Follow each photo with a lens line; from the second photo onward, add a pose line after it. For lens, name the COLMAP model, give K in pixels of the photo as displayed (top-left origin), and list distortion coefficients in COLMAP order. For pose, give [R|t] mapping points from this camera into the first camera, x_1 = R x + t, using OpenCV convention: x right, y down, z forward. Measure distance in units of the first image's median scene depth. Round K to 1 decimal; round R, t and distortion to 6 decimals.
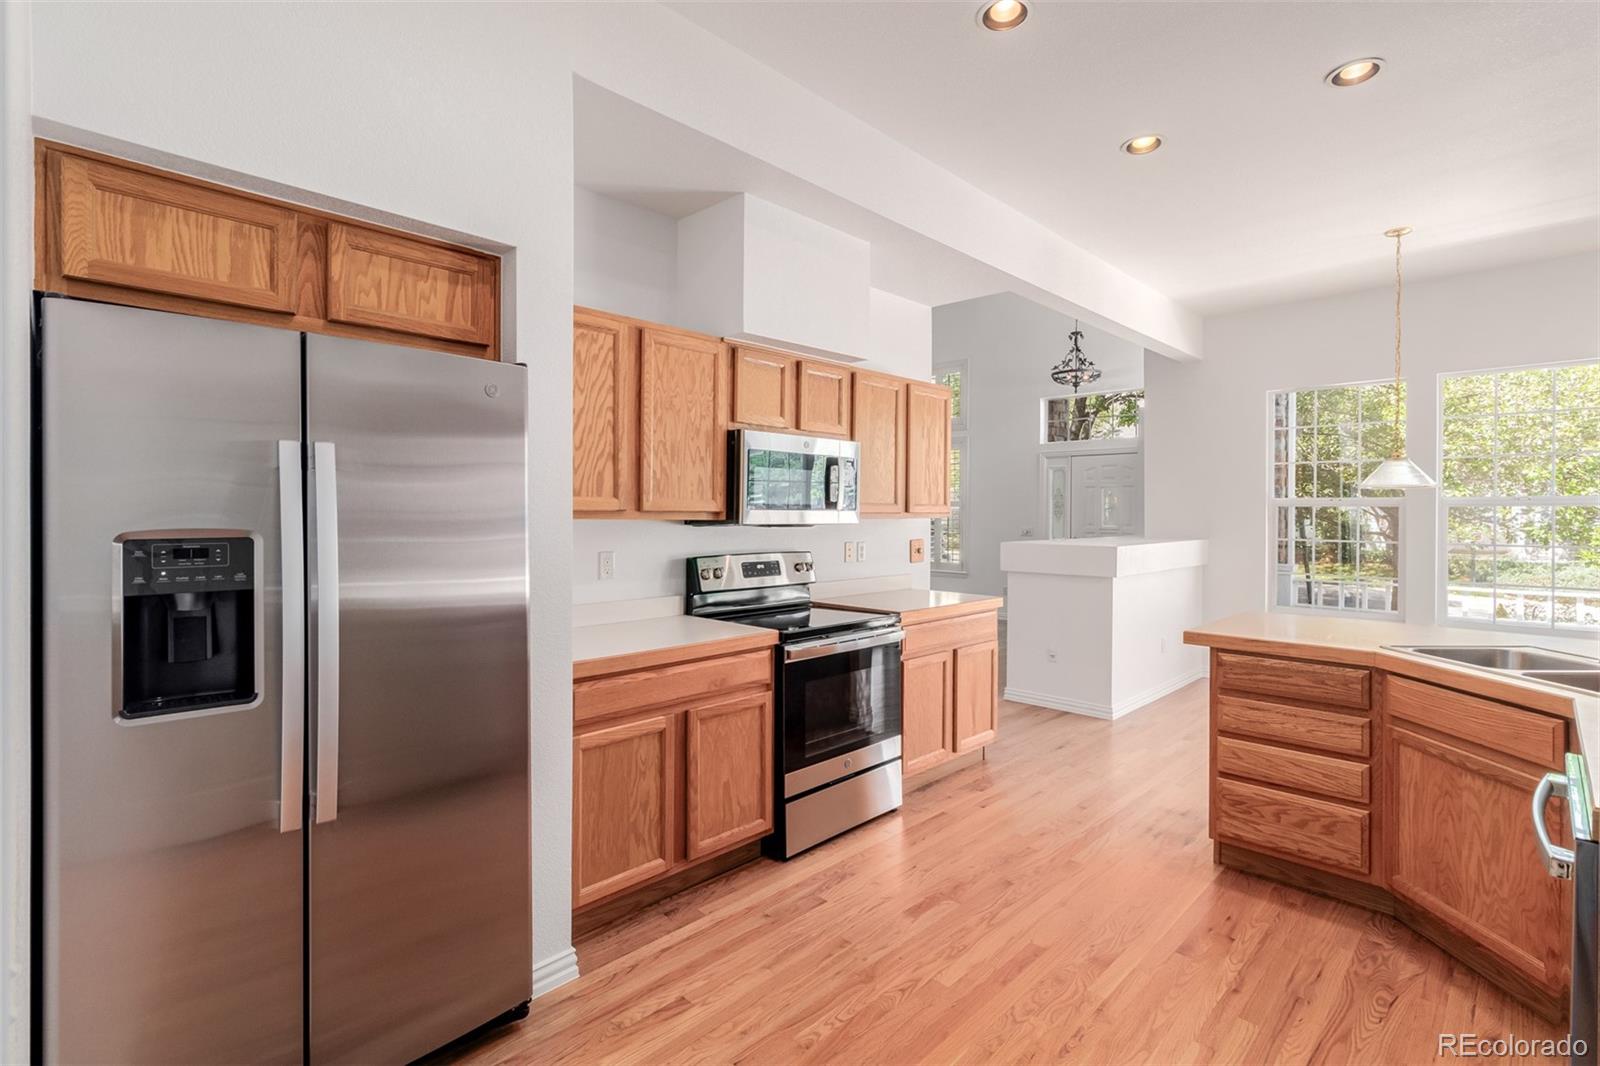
lens RADIAL K [[744.2, 0, 810.5], [0, 744.2, 514.3], [0, 0, 1]] dist [0.001658, 0.000365]
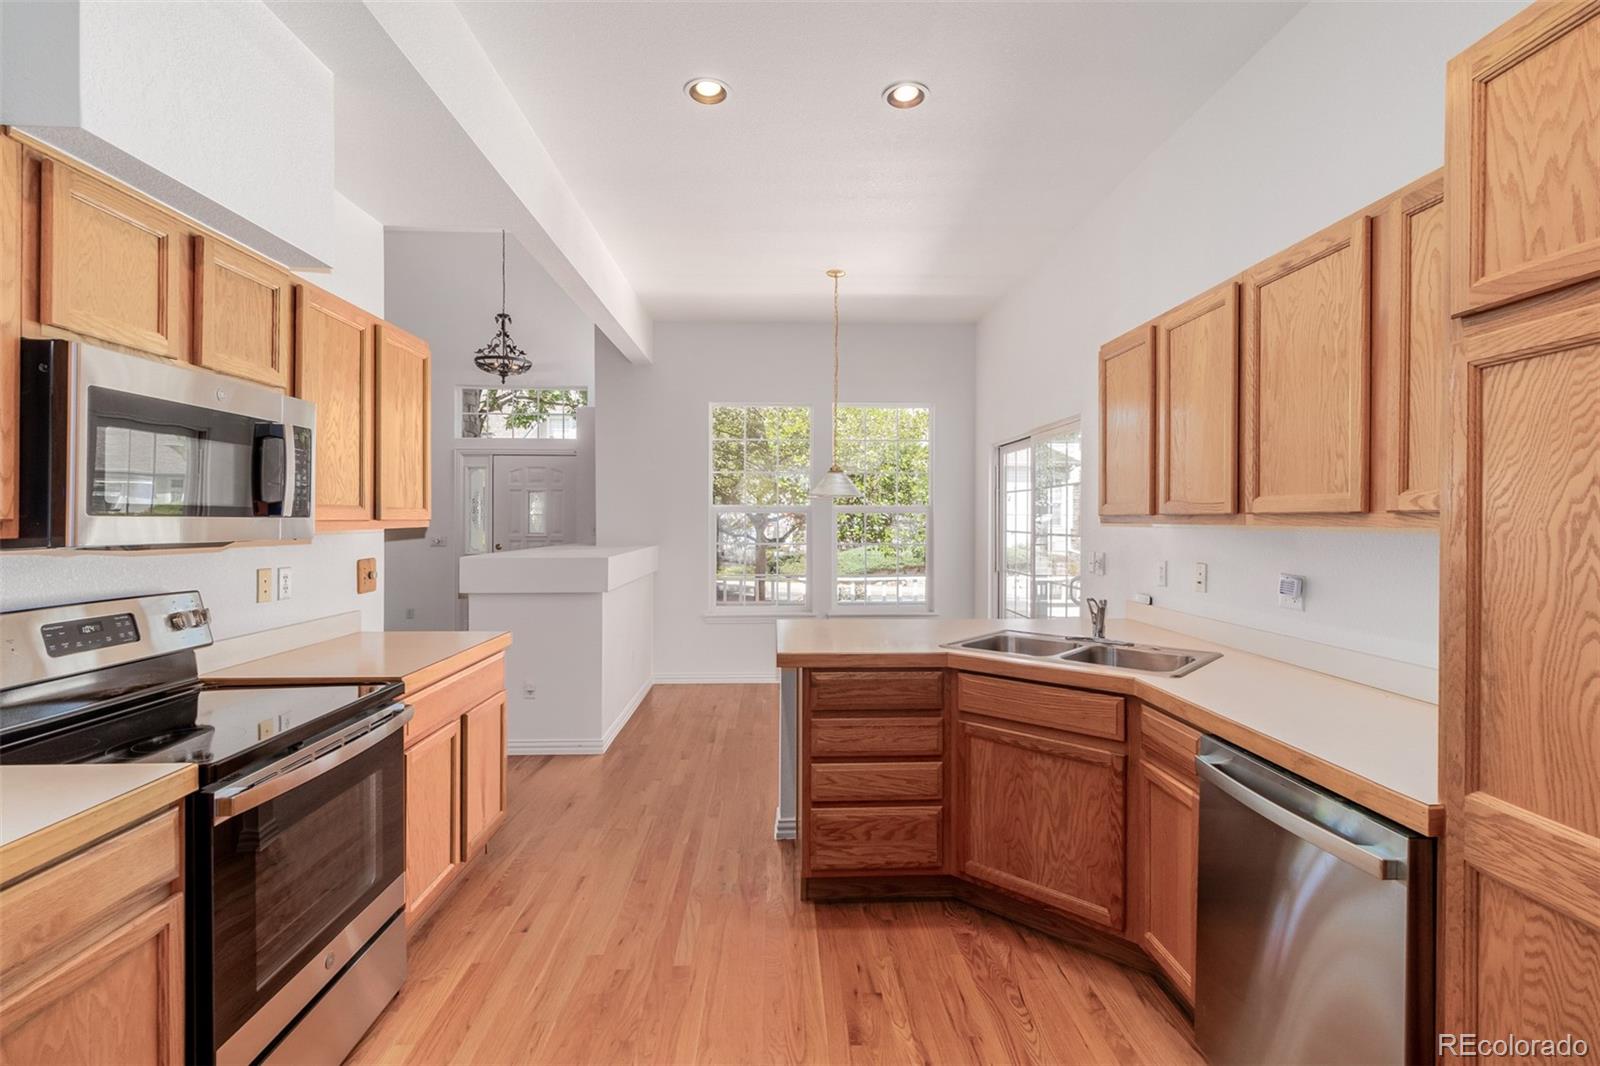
lens RADIAL K [[747.1, 0, 803.4], [0, 747.1, 524.0], [0, 0, 1]] dist [0.002015, 0.001141]
pose [[0.689169, -0.006418, 0.724572, -0.127110], [0.002142, 0.999974, 0.006819, -0.003556], [-0.724597, -0.003147, 0.689165, 0.383348]]
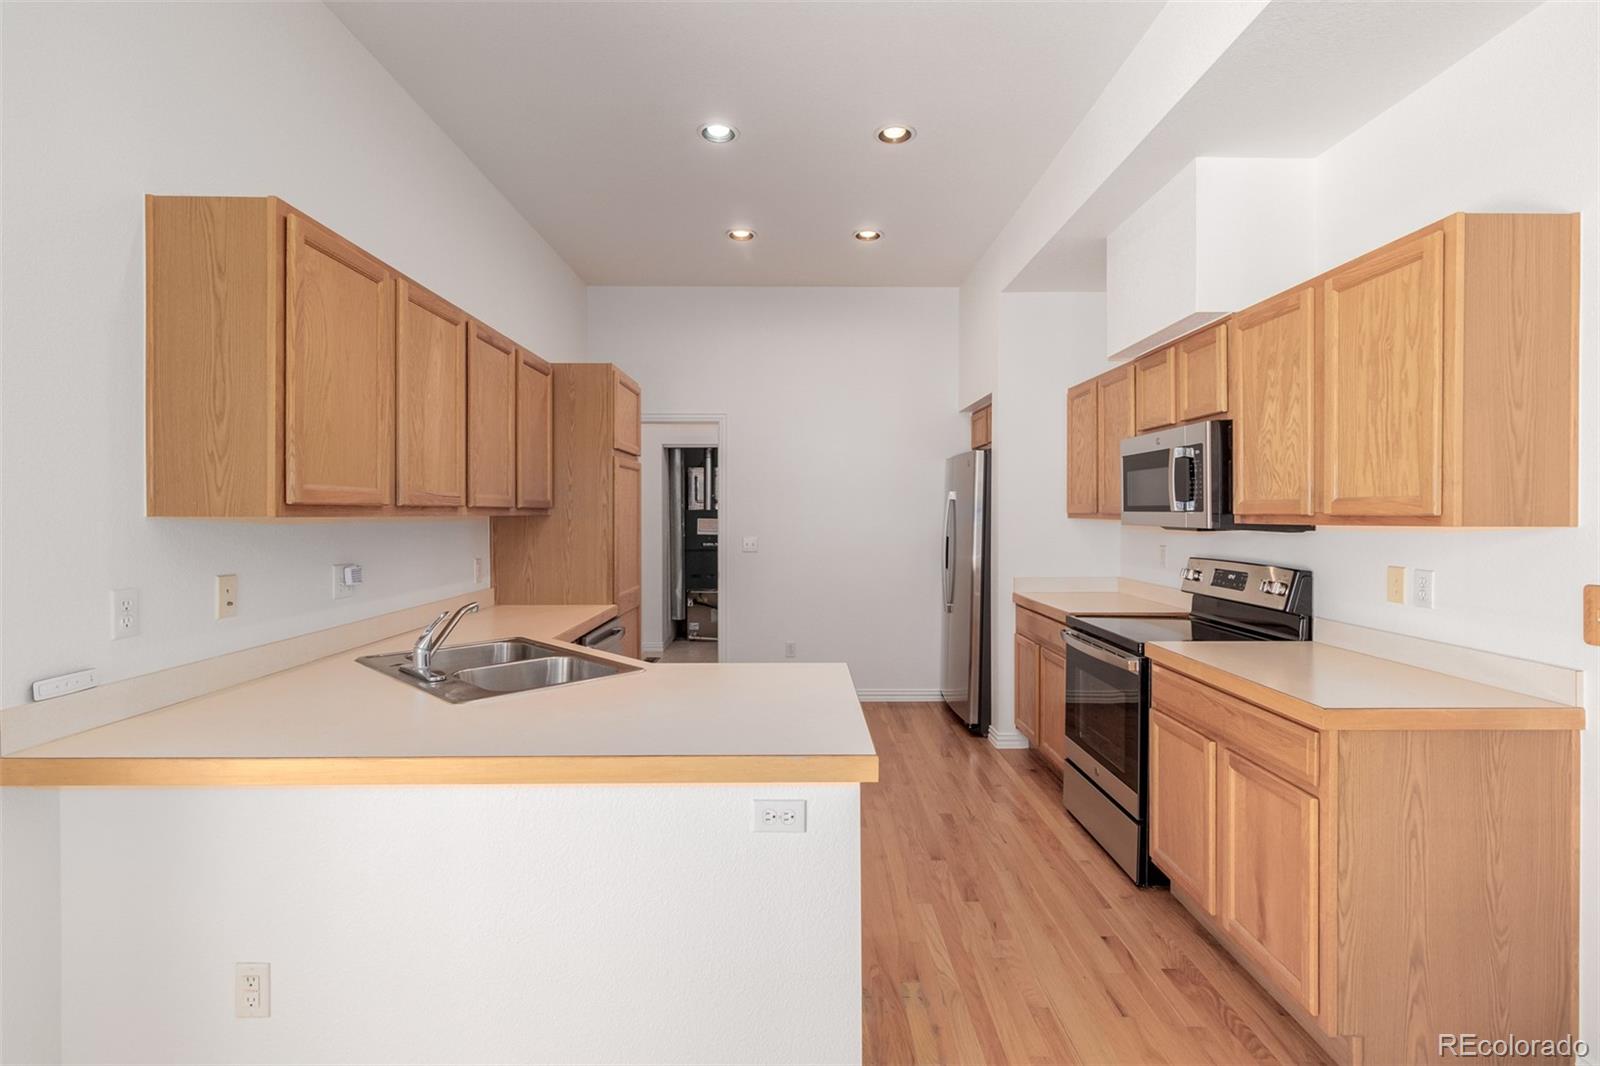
lens RADIAL K [[744.2, 0, 810.5], [0, 744.2, 514.3], [0, 0, 1]] dist [0.001658, 0.000365]
pose [[-0.708462, -0.002502, -0.705745, 1.129212], [-0.004095, 0.999991, 0.000565, -0.000780], [0.705737, 0.003291, -0.708466, 1.599651]]
